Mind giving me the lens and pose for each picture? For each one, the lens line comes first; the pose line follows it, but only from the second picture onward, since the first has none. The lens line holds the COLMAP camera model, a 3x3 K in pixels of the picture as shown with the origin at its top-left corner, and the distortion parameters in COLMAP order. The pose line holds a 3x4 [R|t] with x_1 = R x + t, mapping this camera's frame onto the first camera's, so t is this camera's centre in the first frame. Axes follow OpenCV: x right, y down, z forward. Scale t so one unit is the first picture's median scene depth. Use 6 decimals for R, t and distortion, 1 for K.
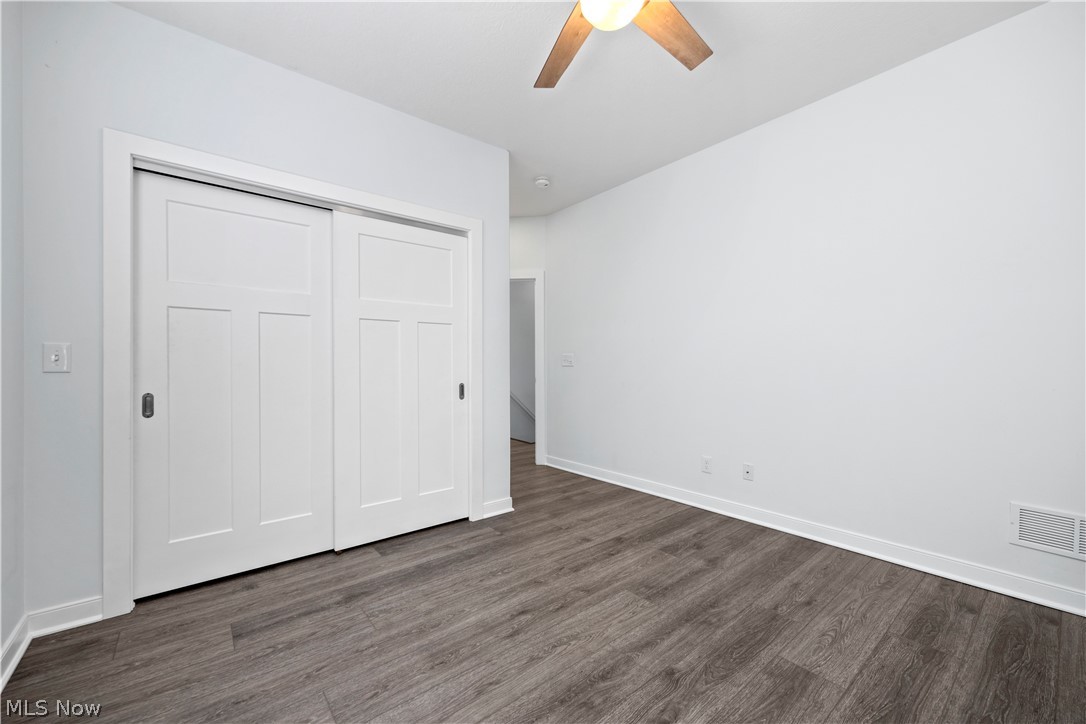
lens RADIAL K [[422.6, 0, 550.0], [0, 422.6, 363.7], [0, 0, 1]] dist [-0.001272, -0.000170]
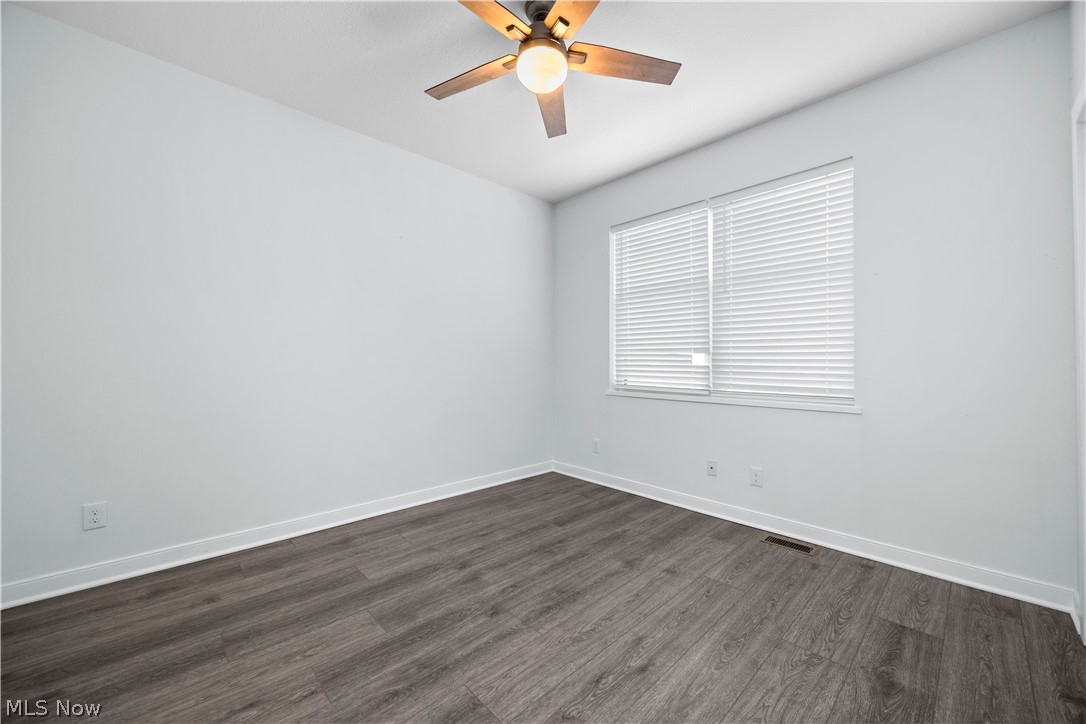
lens RADIAL K [[419.0, 0, 536.9], [0, 419.0, 358.2], [0, 0, 1]] dist [0.001340, -0.000110]
pose [[-0.998782, 0.002001, -0.049291, 0.158948], [0.002655, 0.999909, -0.013206, 0.002562], [0.049260, -0.013321, -0.998697, 1.615032]]
